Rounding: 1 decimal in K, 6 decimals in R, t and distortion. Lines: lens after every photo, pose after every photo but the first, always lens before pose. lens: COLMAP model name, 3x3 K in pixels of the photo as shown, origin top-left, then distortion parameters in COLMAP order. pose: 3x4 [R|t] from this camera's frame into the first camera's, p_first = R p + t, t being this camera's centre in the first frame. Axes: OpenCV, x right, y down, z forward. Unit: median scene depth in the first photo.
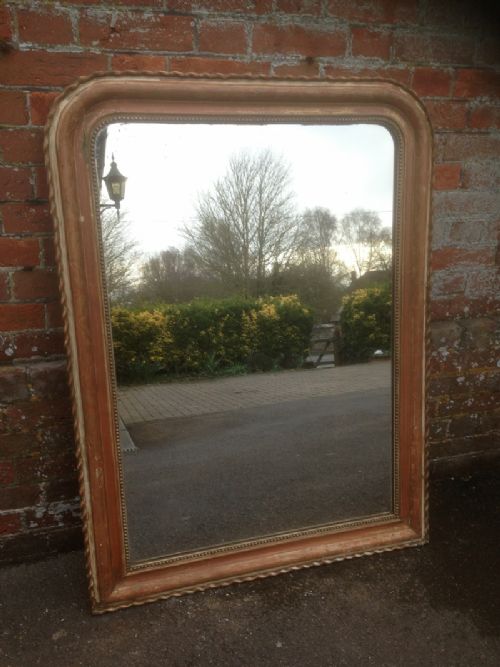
lens RADIAL K [[631.8, 0, 253.3], [0, 631.8, 337.7], [0, 0, 1]] dist [0.149210, -0.268491]
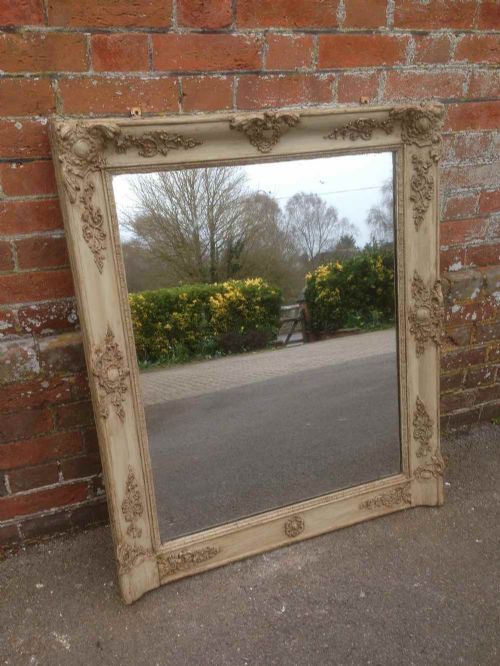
lens RADIAL K [[630.9, 0, 253.3], [0, 630.9, 337.2], [0, 0, 1]] dist [0.149210, -0.268491]
pose [[0.997886, -0.044104, 0.047739, -0.136309], [0.039662, 0.995125, 0.090291, -0.021050], [-0.051488, -0.088207, 0.994771, 0.034420]]
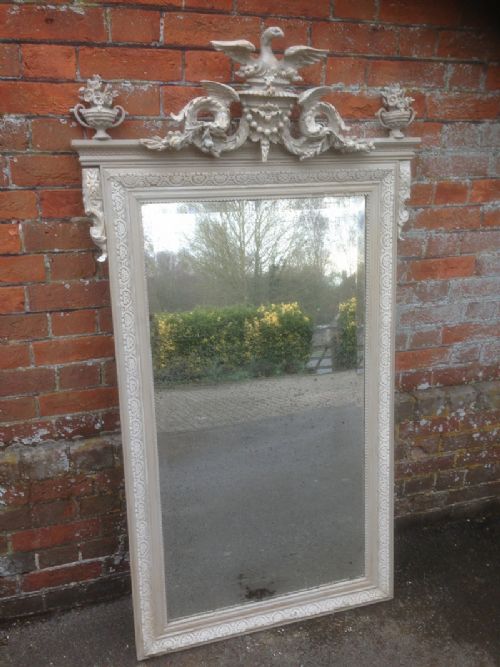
lens RADIAL K [[622.9, 0, 247.1], [0, 622.9, 333.7], [0, 0, 1]] dist [0.161762, -0.309998]
pose [[0.999964, -0.005034, -0.006881, -0.081716], [0.004977, 0.999953, -0.008279, -0.119556], [0.006922, 0.008244, 0.999942, -0.143934]]
